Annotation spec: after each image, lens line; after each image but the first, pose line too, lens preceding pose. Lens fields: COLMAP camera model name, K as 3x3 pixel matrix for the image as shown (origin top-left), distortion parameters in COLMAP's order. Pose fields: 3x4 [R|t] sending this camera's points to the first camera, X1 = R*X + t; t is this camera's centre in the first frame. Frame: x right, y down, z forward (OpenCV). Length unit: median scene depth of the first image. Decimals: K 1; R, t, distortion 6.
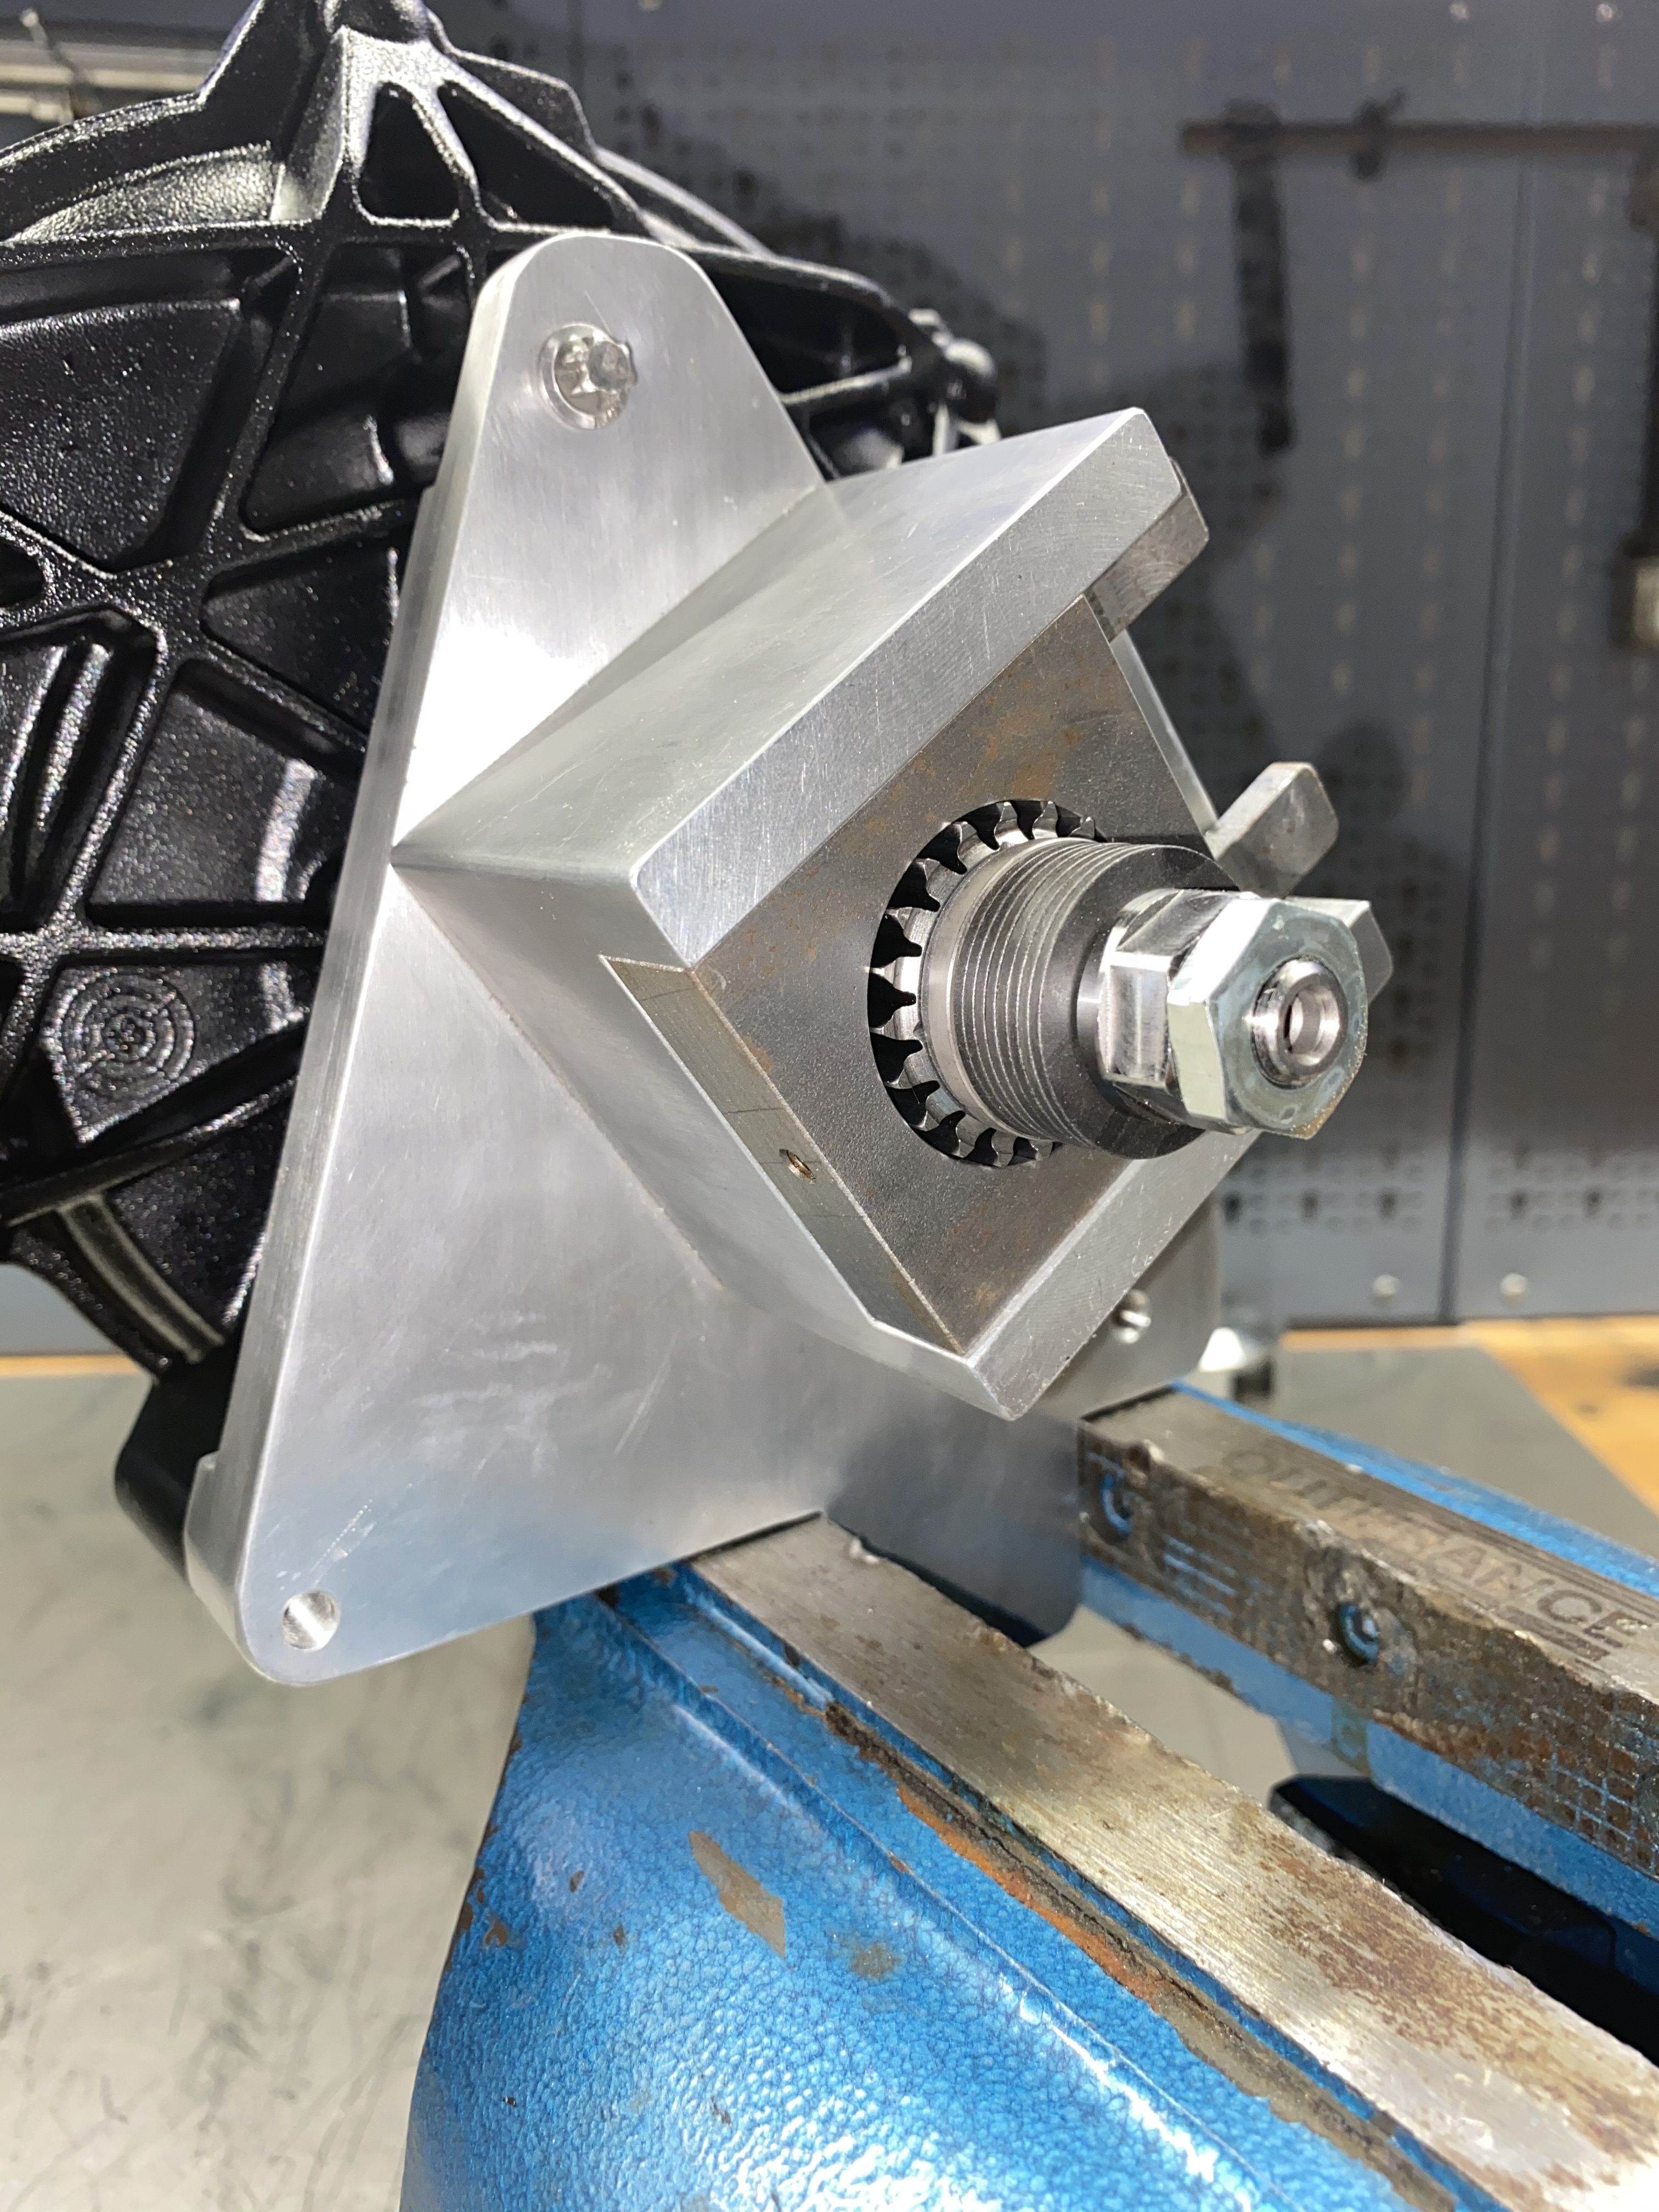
lens RADIAL K [[1765.0, 0, 829.5], [0, 1765.0, 1106.0], [0, 0, 1]] dist [0.000383, -0.001978]
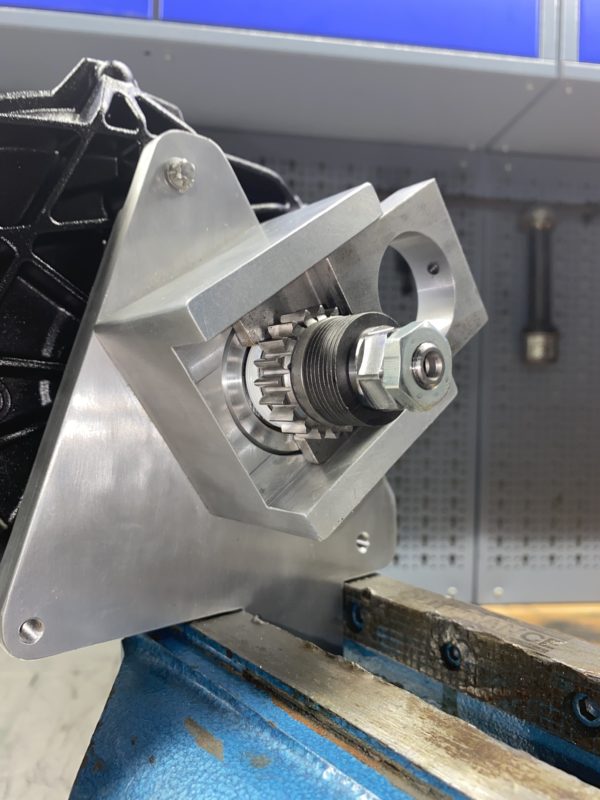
lens RADIAL K [[638.3, 0, 300.0], [0, 638.3, 400.0], [0, 0, 1]] dist [0.000383, -0.001978]
pose [[0.996316, 0.038171, 0.076790, -0.005976], [-0.019664, 0.973301, -0.228688, 0.191009], [-0.083469, 0.226336, 0.970466, 0.048197]]
